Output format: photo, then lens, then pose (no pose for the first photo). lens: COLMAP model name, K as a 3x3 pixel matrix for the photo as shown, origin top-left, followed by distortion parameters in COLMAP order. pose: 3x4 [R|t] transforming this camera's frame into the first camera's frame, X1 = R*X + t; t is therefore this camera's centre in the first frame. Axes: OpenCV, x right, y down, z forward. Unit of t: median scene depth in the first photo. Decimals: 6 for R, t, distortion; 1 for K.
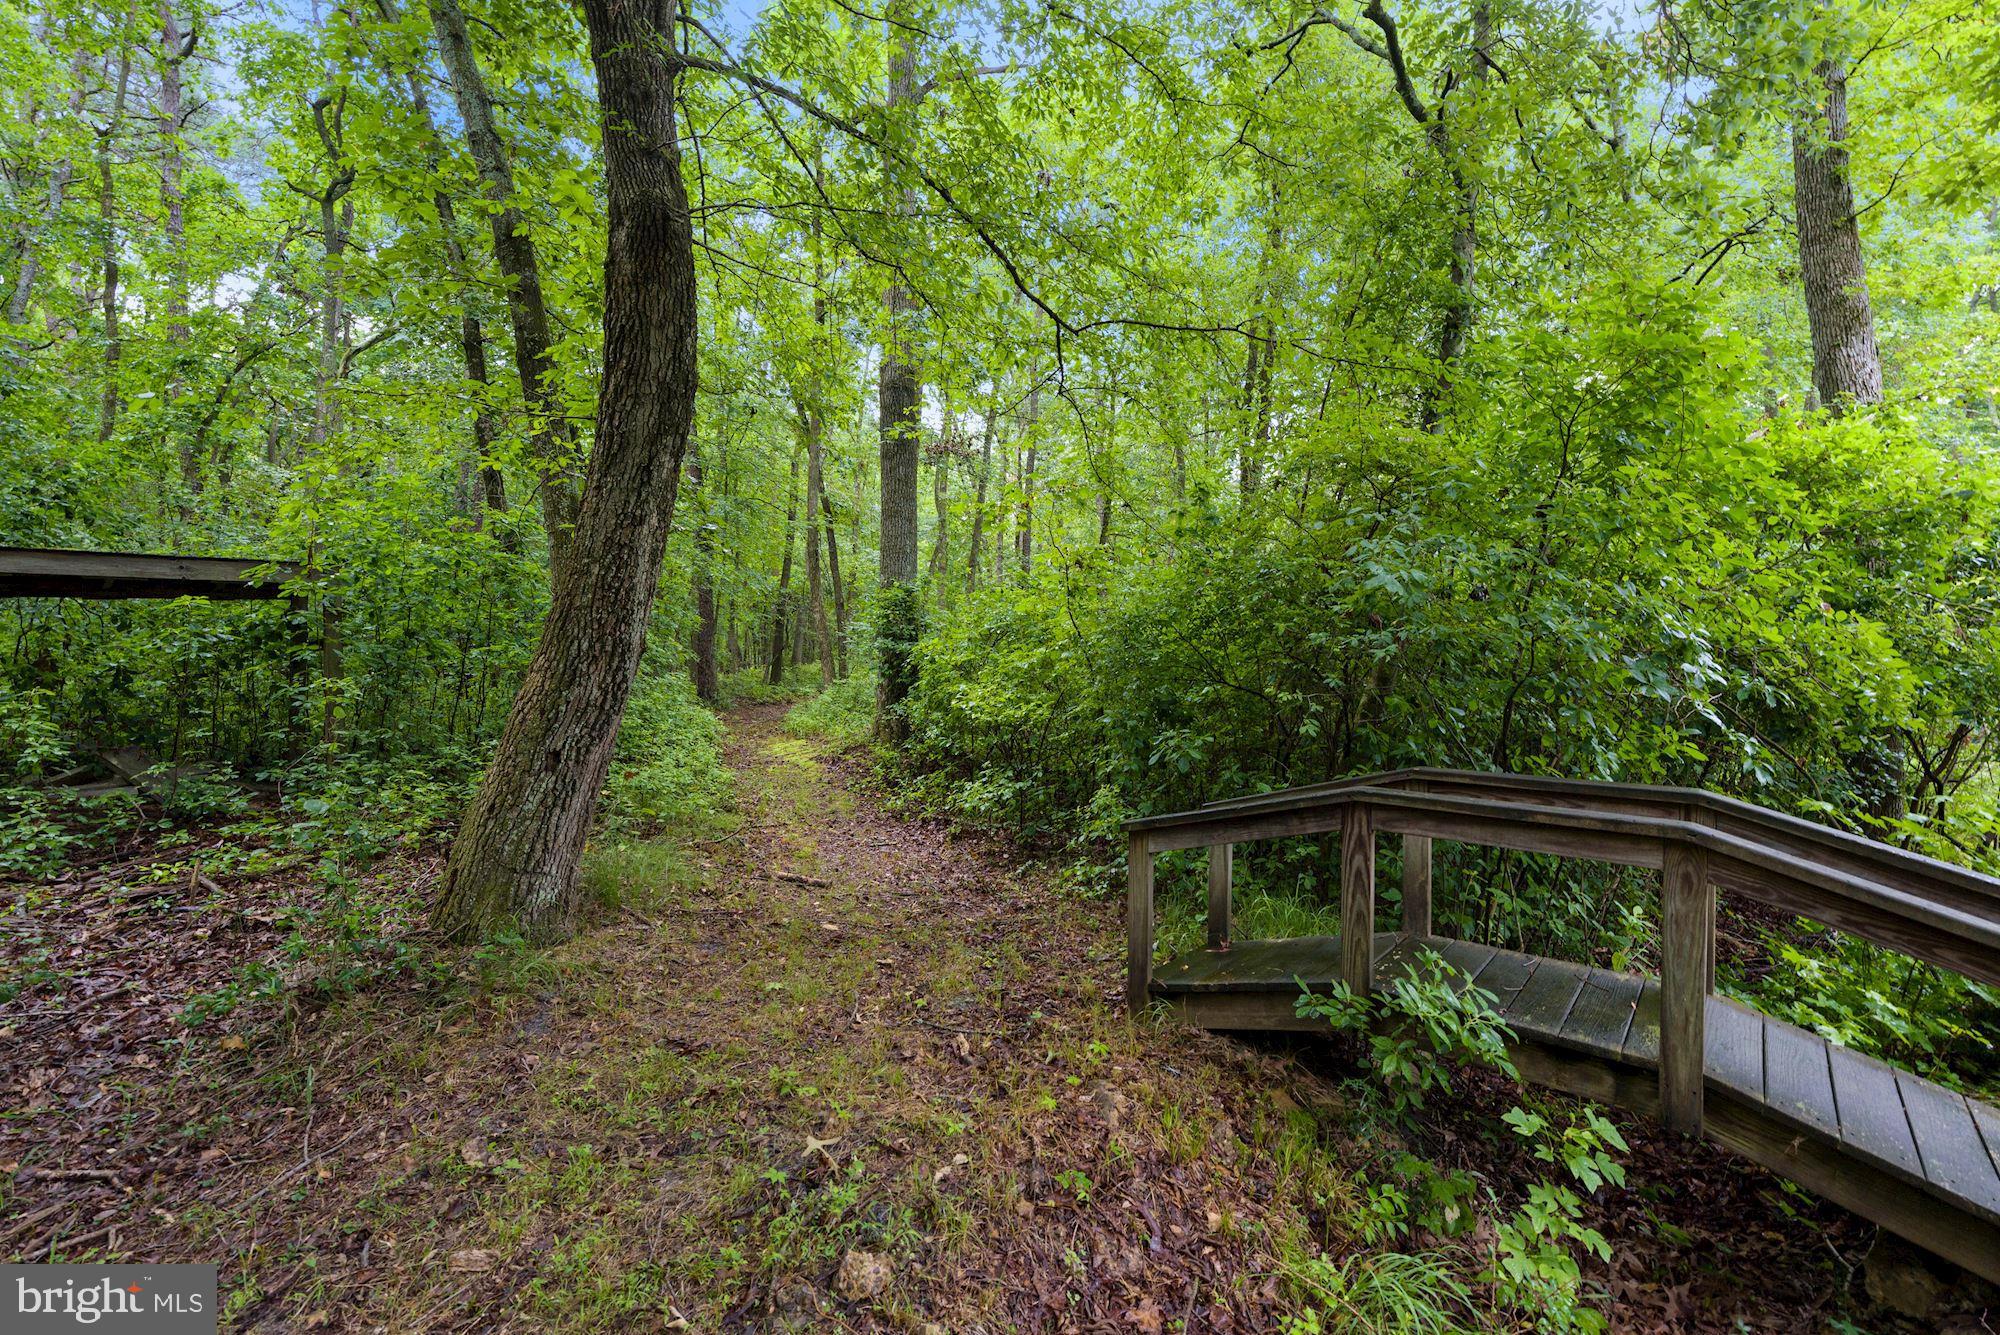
lens RADIAL K [[886.1, 0, 1006.0], [0, 886.1, 663.5], [0, 0, 1]] dist [0.004338, 0.000495]
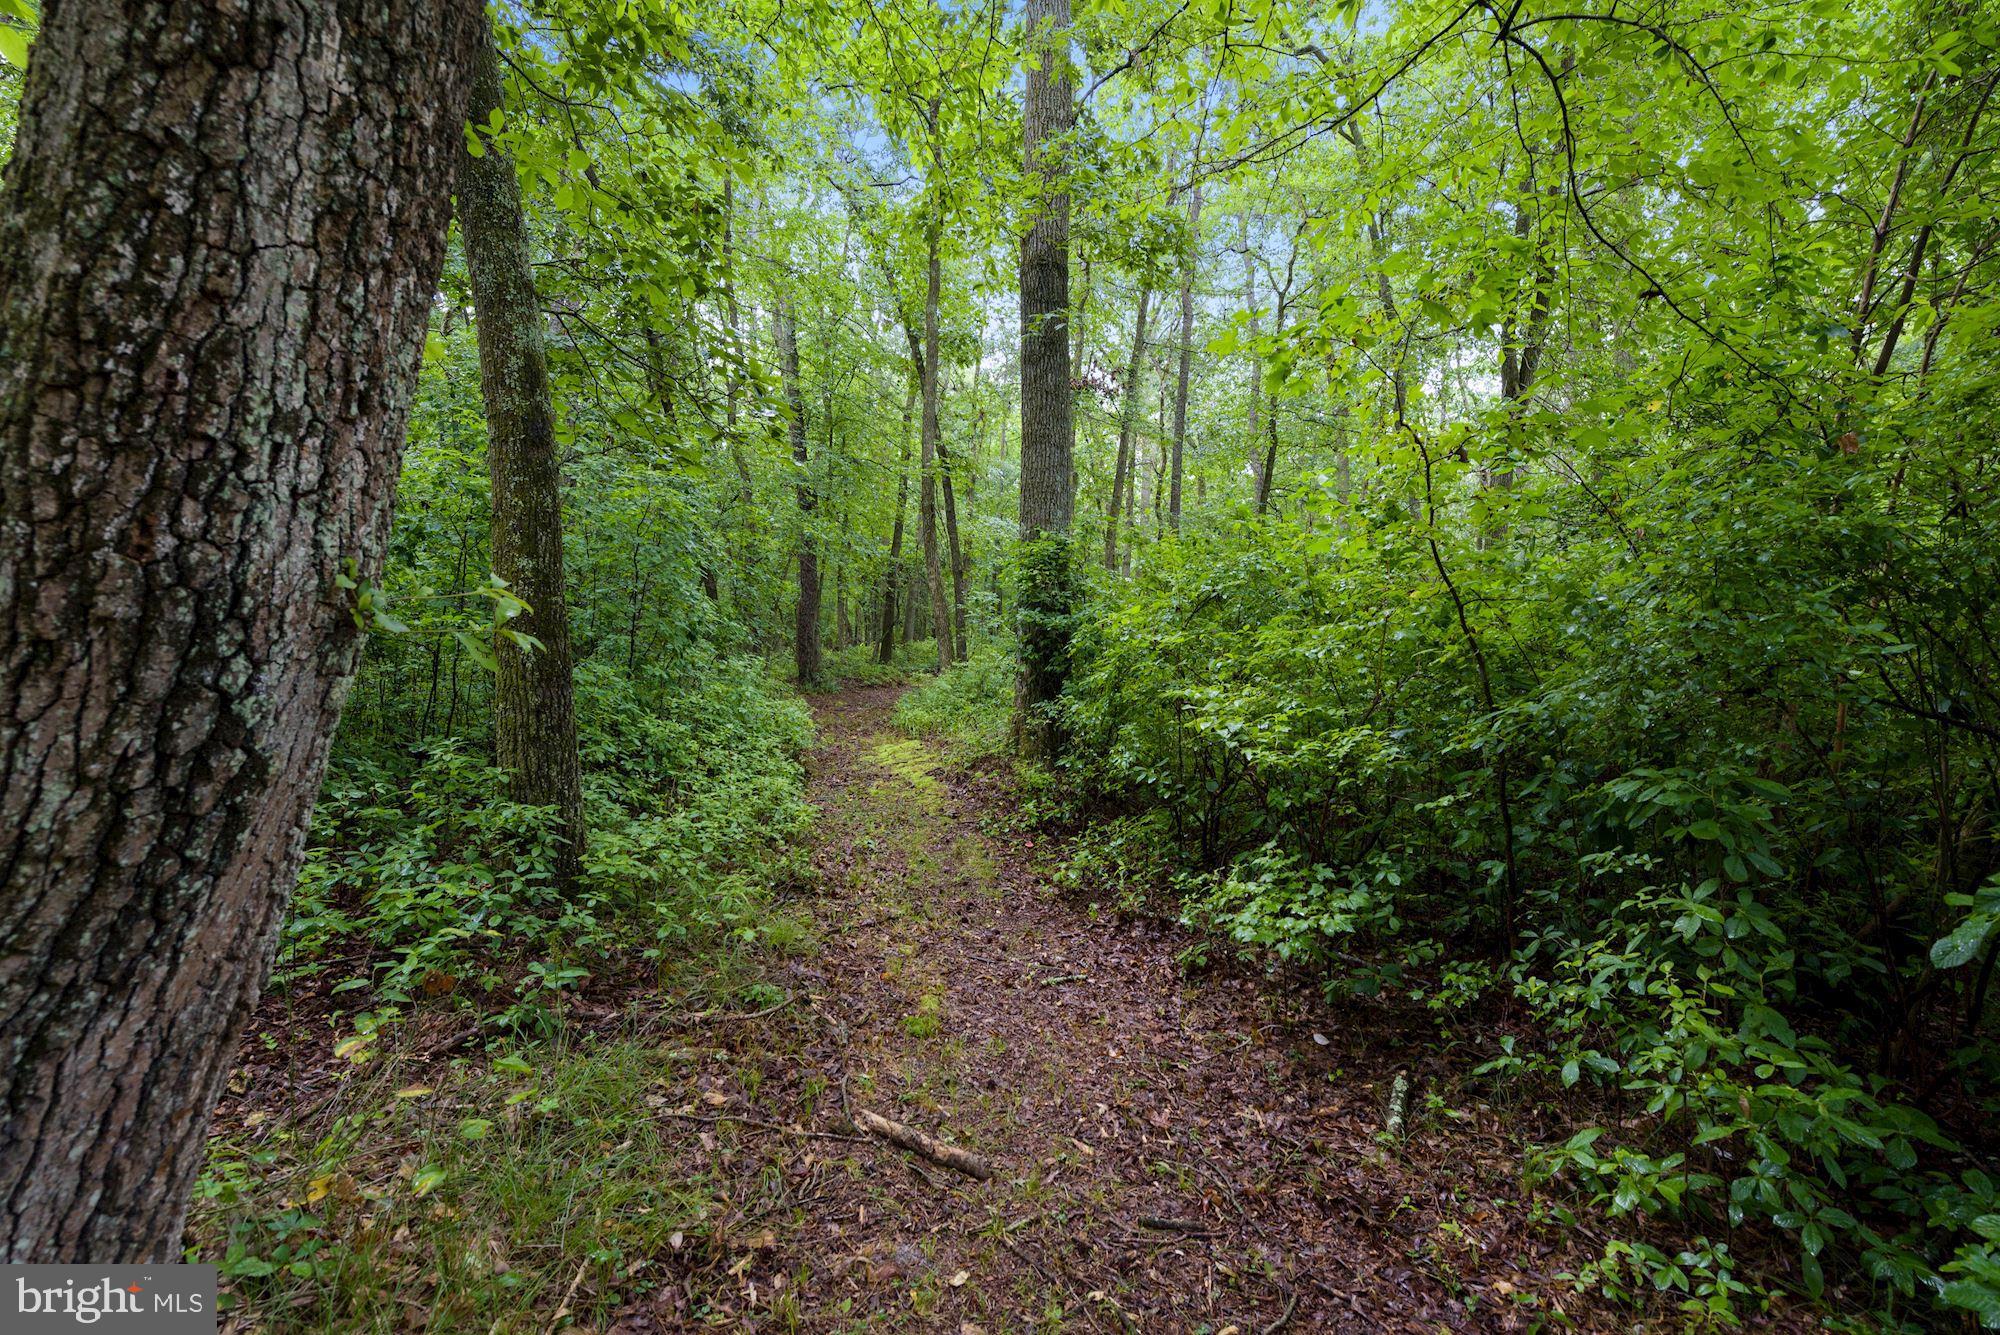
lens RADIAL K [[886.1, 0, 998.1], [0, 886.1, 664.1], [0, 0, 1]] dist [0.004338, 0.000495]
pose [[0.991461, 0.009434, -0.130066, -0.058274], [-0.005938, 0.999611, 0.027236, -0.002982], [0.130272, -0.026231, 0.991131, 0.243586]]
